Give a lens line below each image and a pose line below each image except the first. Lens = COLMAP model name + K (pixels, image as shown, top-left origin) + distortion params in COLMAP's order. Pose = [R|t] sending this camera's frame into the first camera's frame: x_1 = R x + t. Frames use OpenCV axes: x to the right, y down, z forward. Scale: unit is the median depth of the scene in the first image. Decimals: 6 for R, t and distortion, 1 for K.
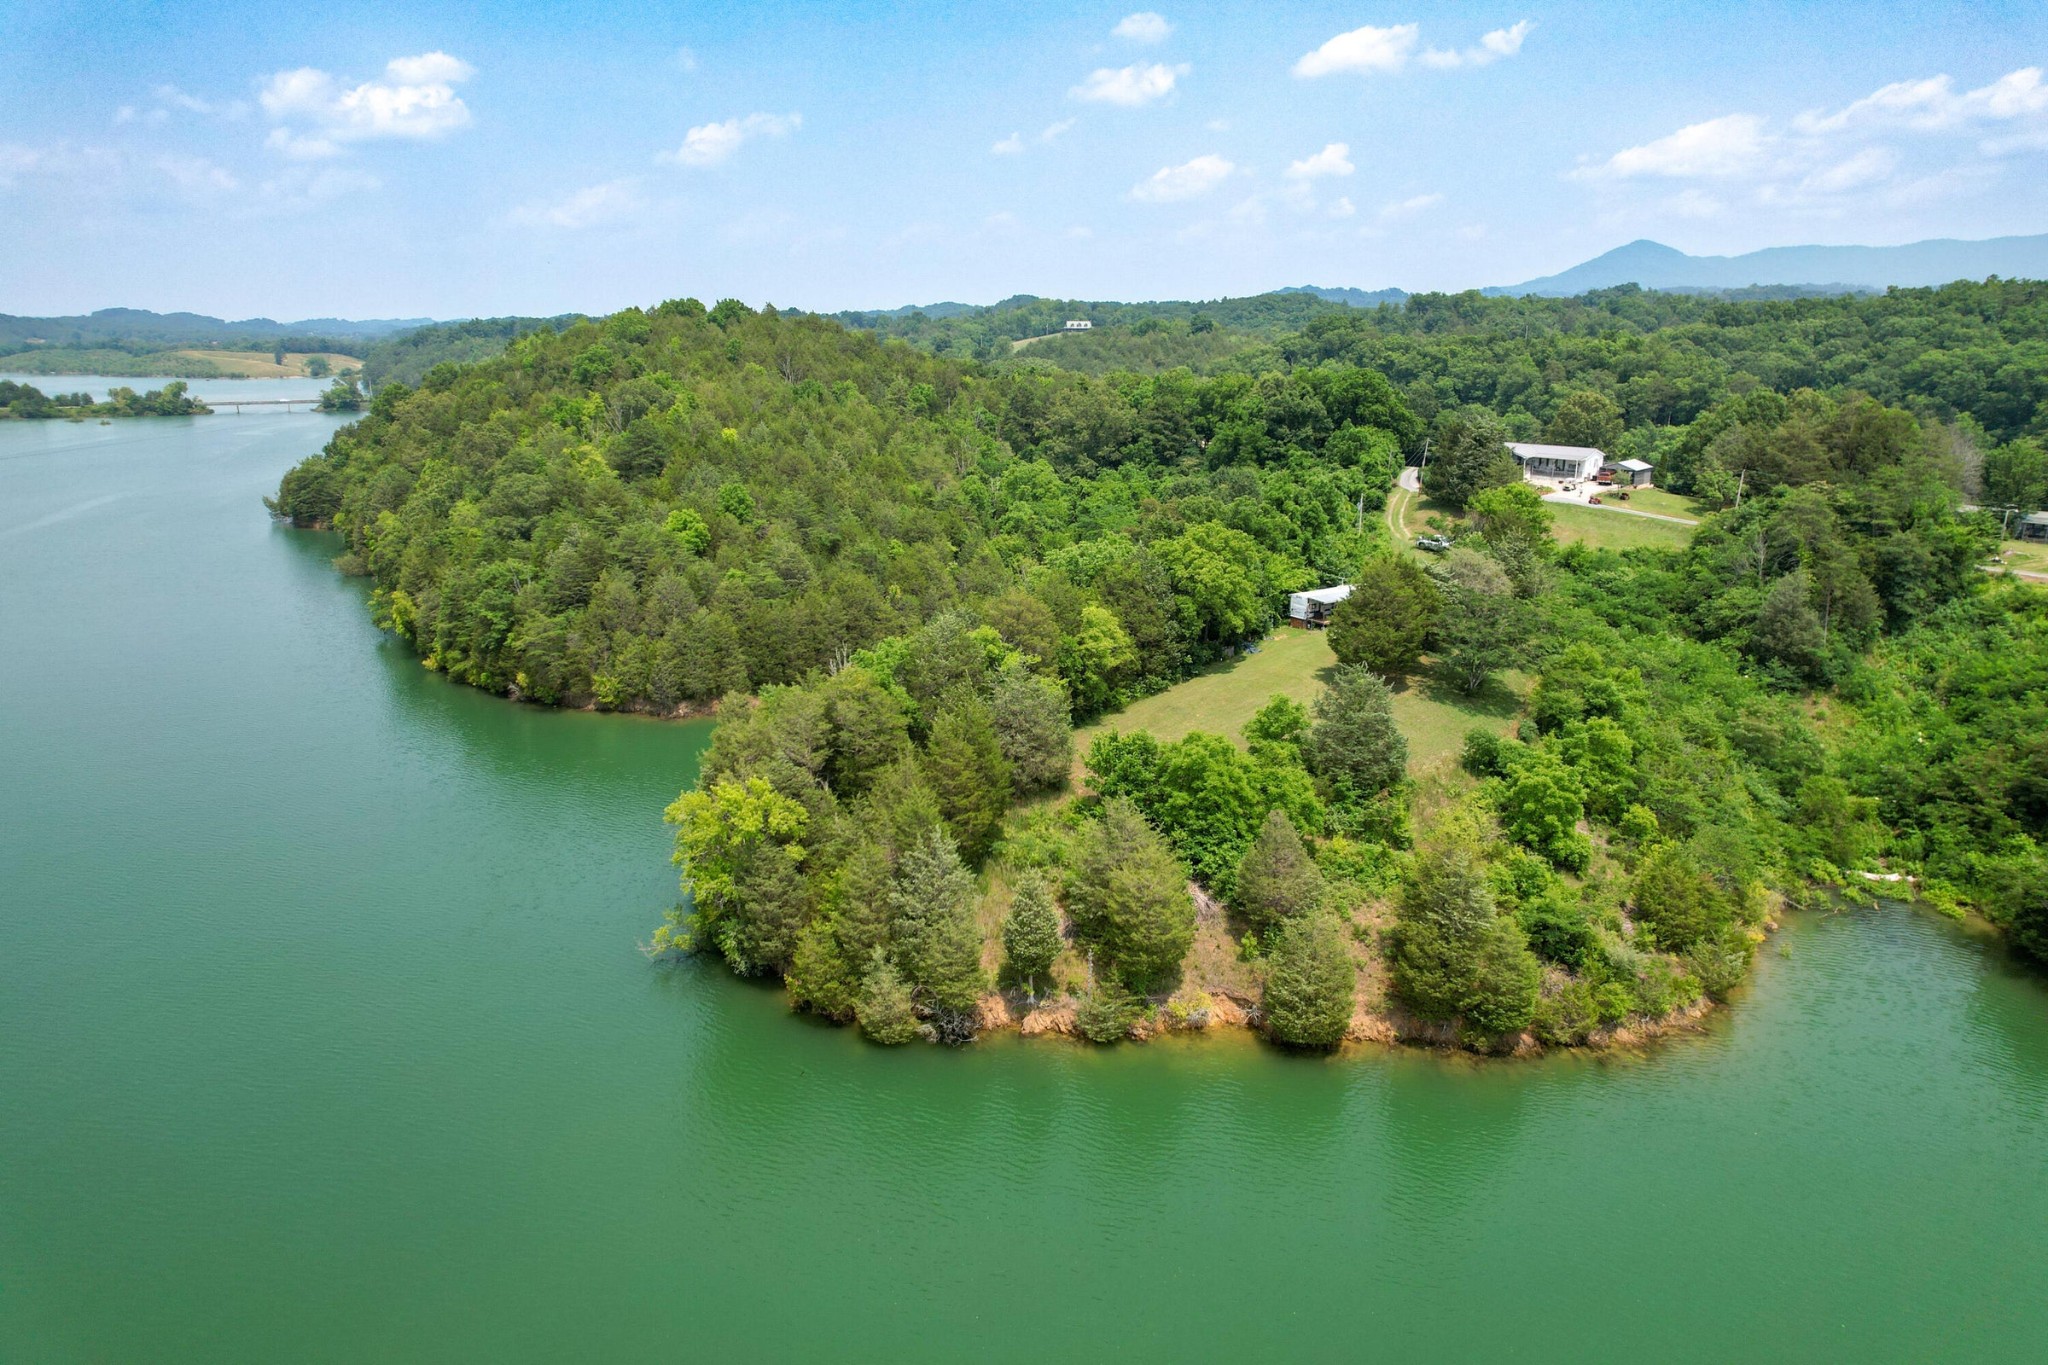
lens RADIAL K [[1309.0, 0, 1037.6], [0, 1309.0, 680.4], [0, 0, 1]] dist [-0.072551, 0.067214]
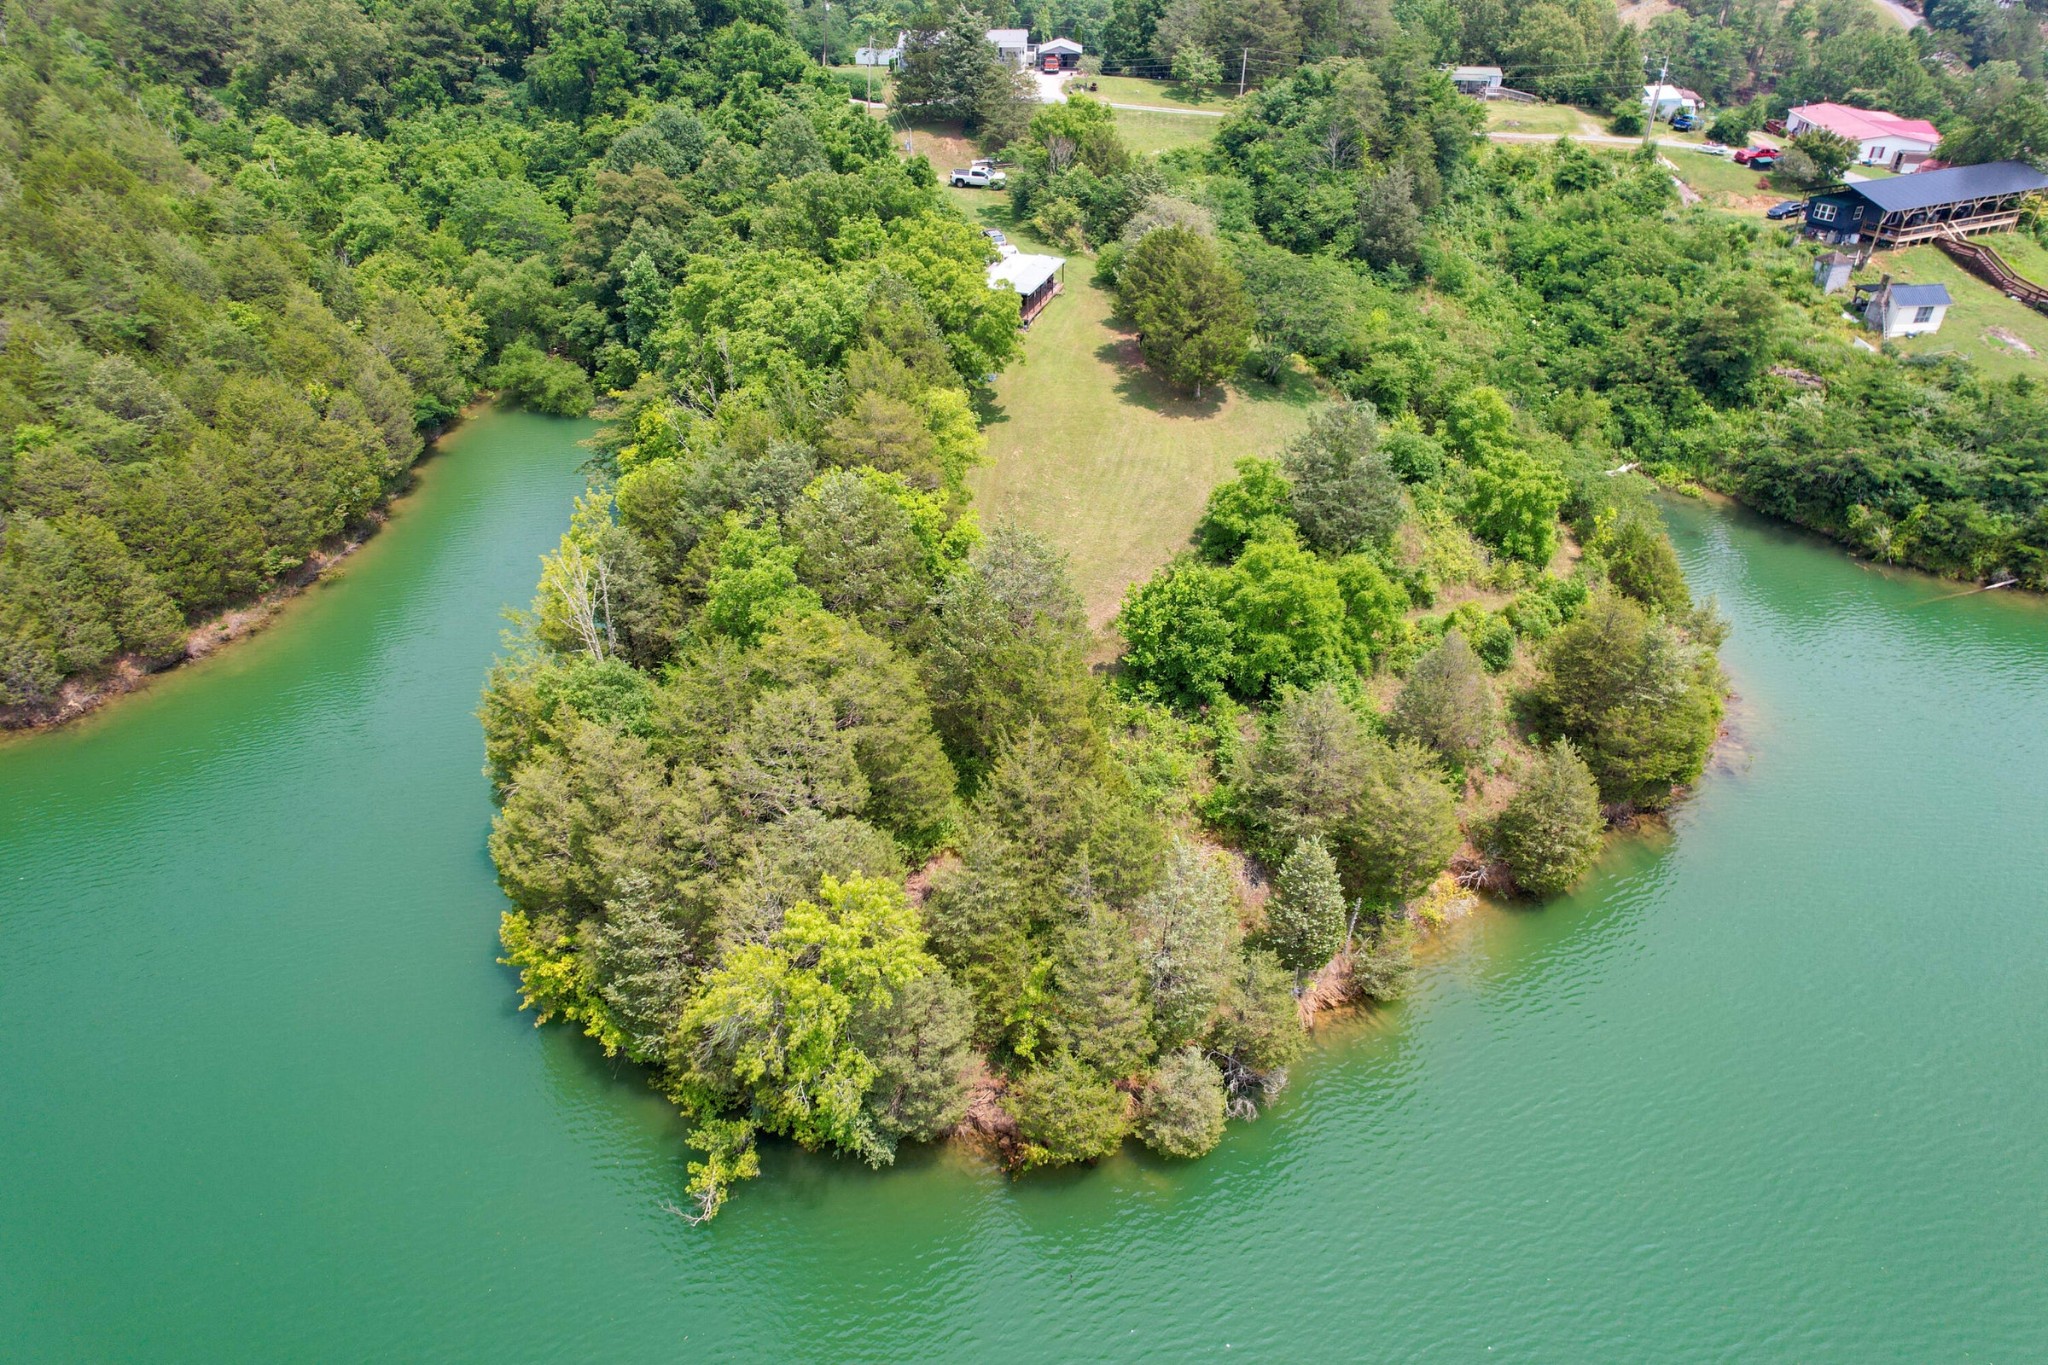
lens RADIAL K [[1309.0, 0, 1035.8], [0, 1309.0, 678.6], [0, 0, 1]] dist [-0.072551, 0.067214]
pose [[0.766441, -0.355826, 0.534748, -0.246654], [0.176735, 0.917225, 0.357020, -0.111463], [-0.617521, -0.179126, 0.765886, 0.312851]]
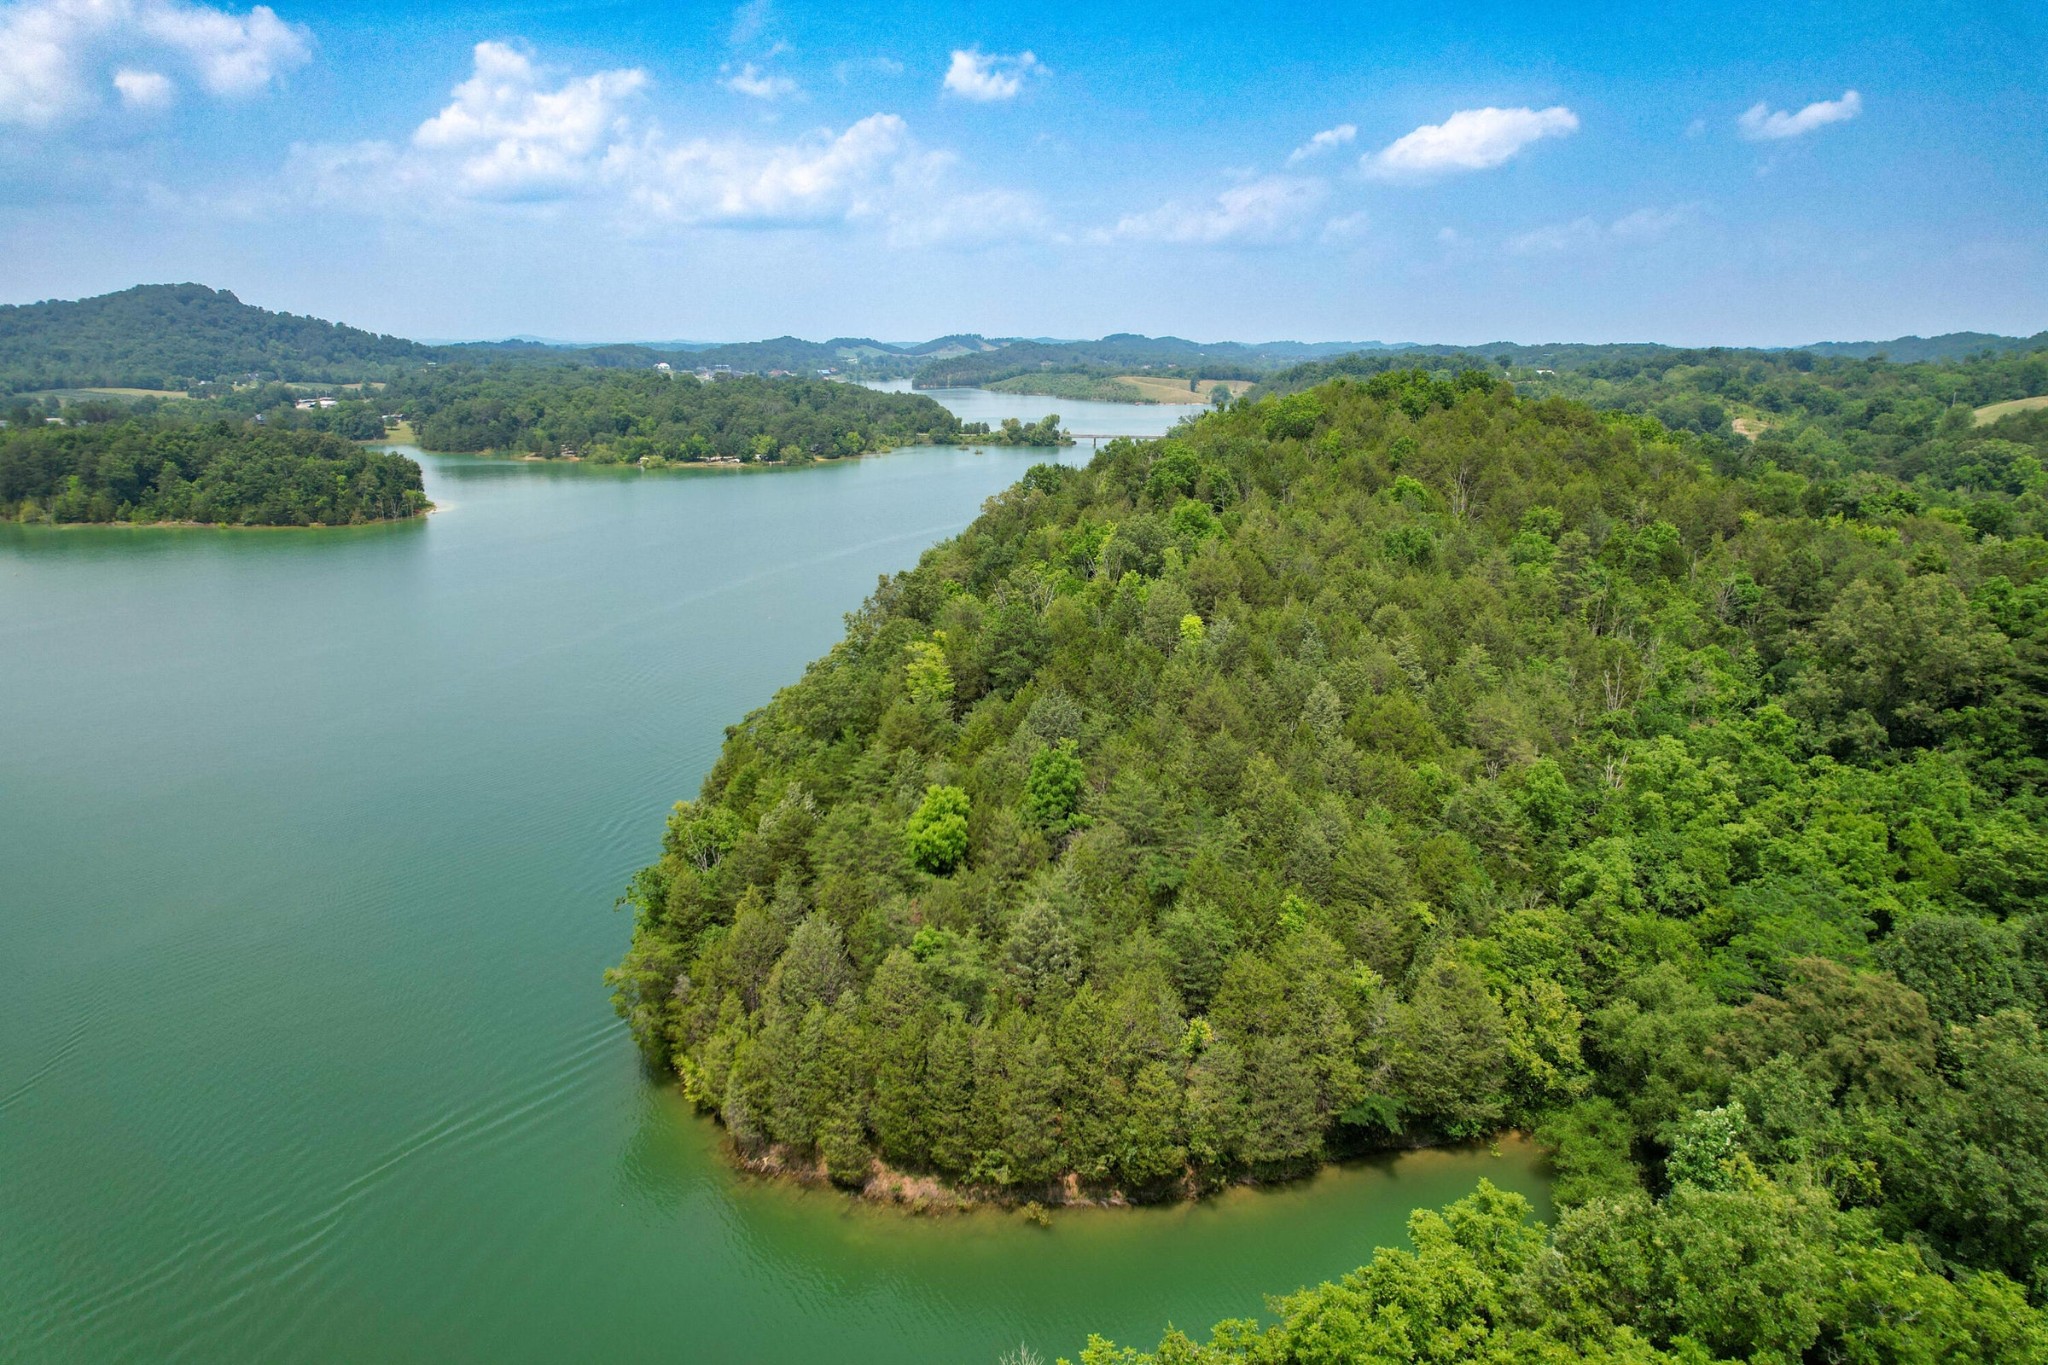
lens RADIAL K [[1309.0, 0, 1037.4], [0, 1309.0, 683.2], [0, 0, 1]] dist [-0.072551, 0.067214]
pose [[0.774367, 0.159785, -0.612229, 0.152431], [-0.168803, 0.984690, 0.043487, -0.239392], [0.609804, 0.069671, 0.789484, 0.588077]]
